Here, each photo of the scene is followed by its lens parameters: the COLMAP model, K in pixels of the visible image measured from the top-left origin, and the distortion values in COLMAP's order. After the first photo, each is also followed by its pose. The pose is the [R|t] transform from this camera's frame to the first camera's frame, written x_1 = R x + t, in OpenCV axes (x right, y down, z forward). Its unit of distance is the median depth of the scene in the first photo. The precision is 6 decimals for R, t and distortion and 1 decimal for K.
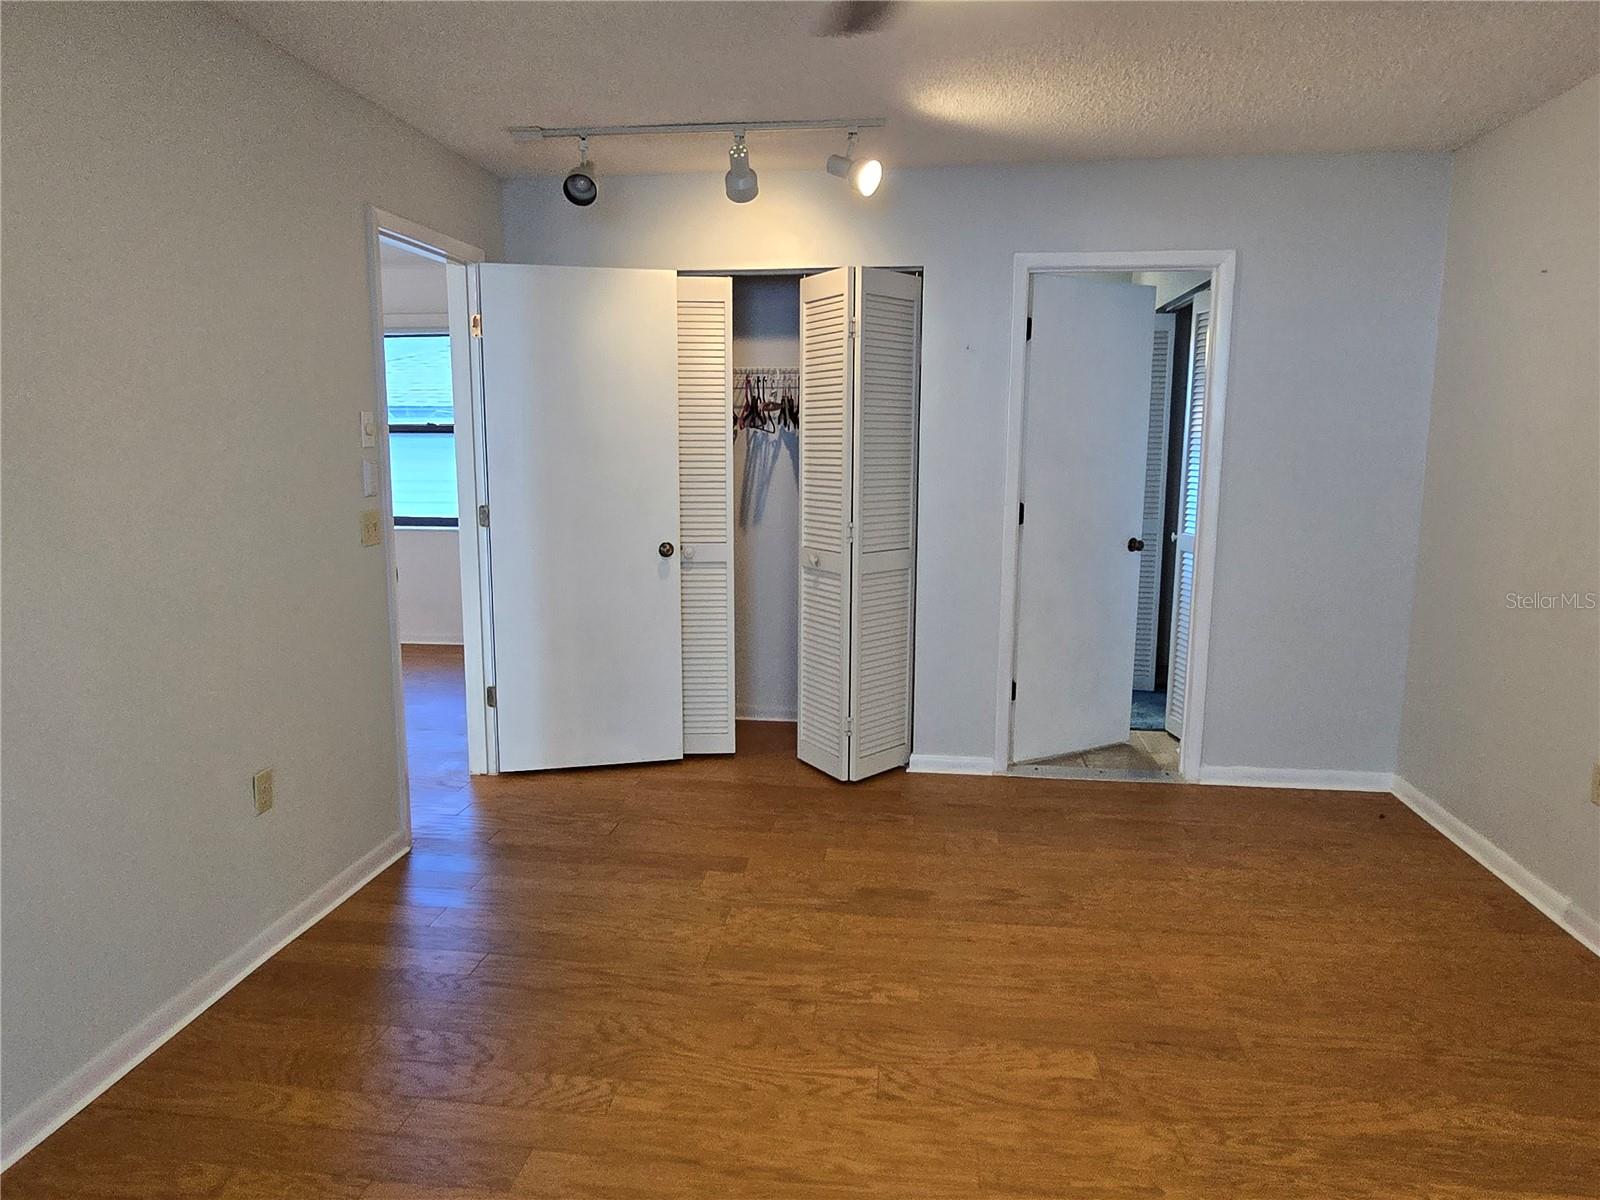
lens RADIAL K [[1082.6, 0, 788.3], [0, 1082.6, 596.3], [0, 0, 1]] dist [-0.000134, -0.000531]
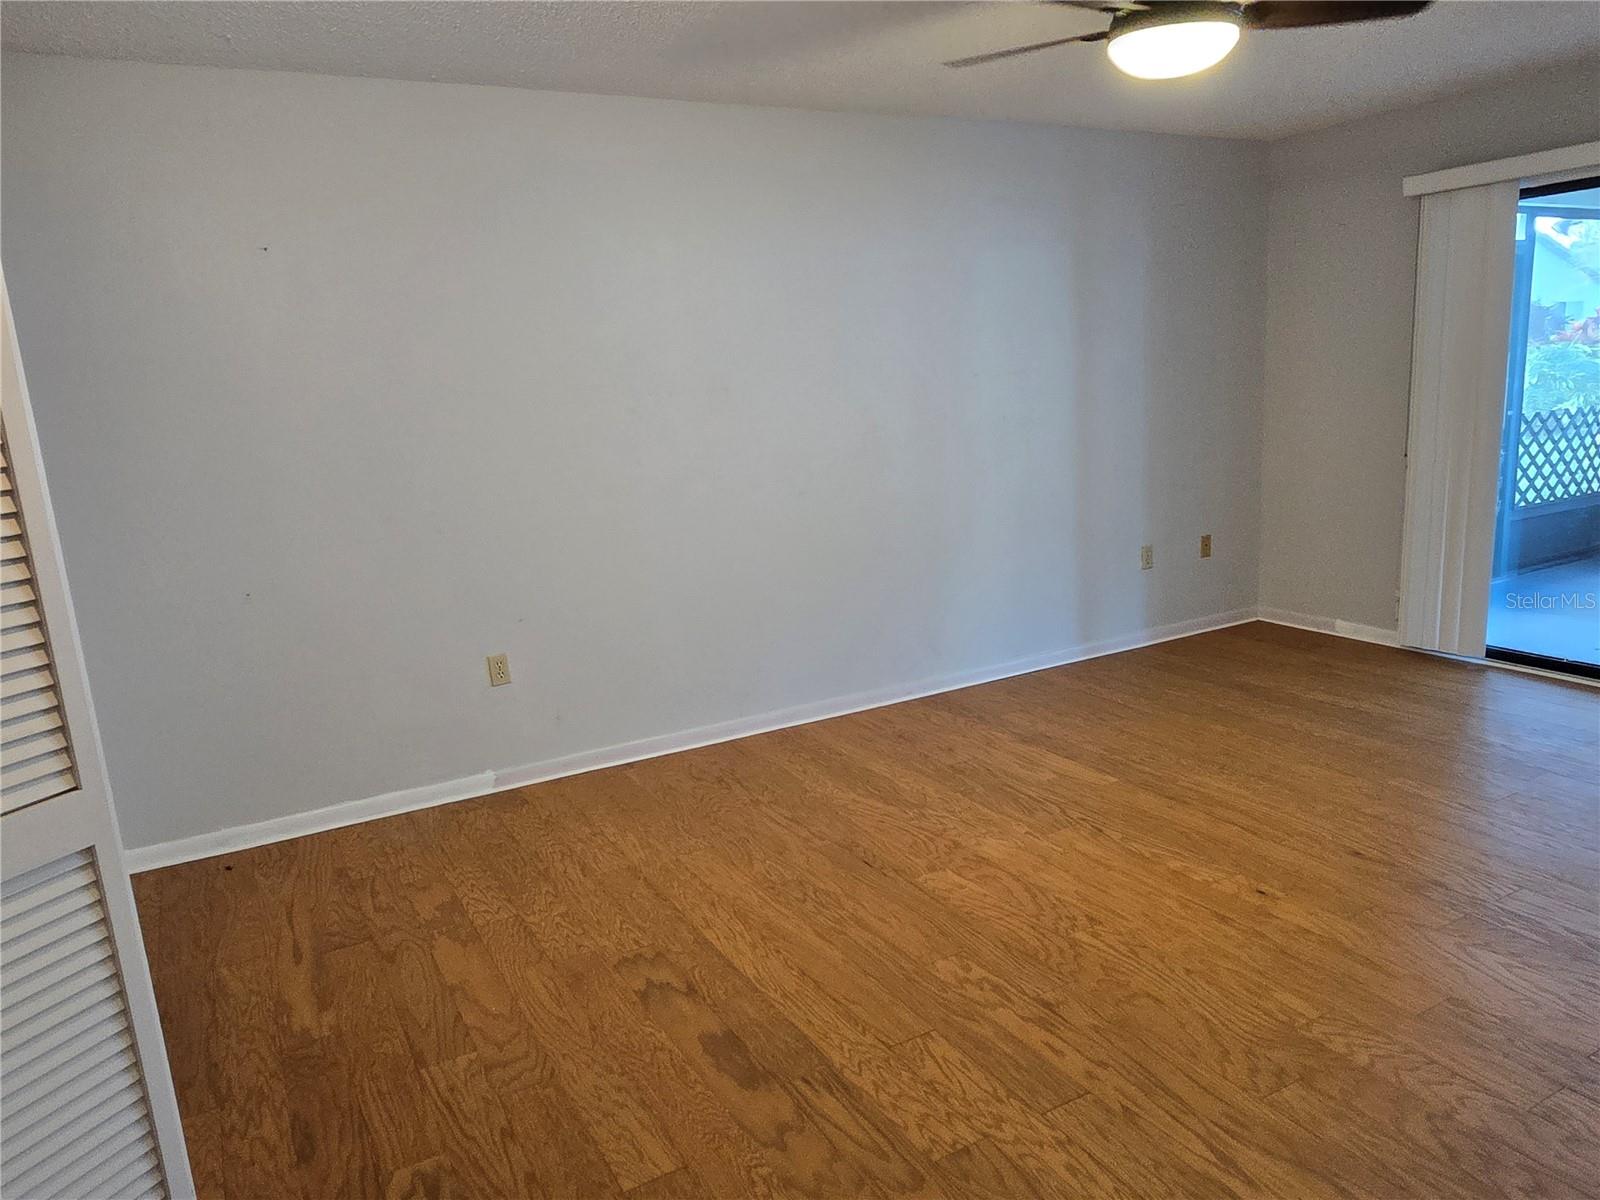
lens RADIAL K [[1082.6, 0, 788.3], [0, 1082.6, 596.3], [0, 0, 1]] dist [-0.000134, -0.000531]
pose [[-0.583775, -0.130481, 0.801362, -0.544952], [0.174445, 0.943794, 0.280752, -0.240343], [-0.792954, 0.303690, -0.528202, 1.551906]]
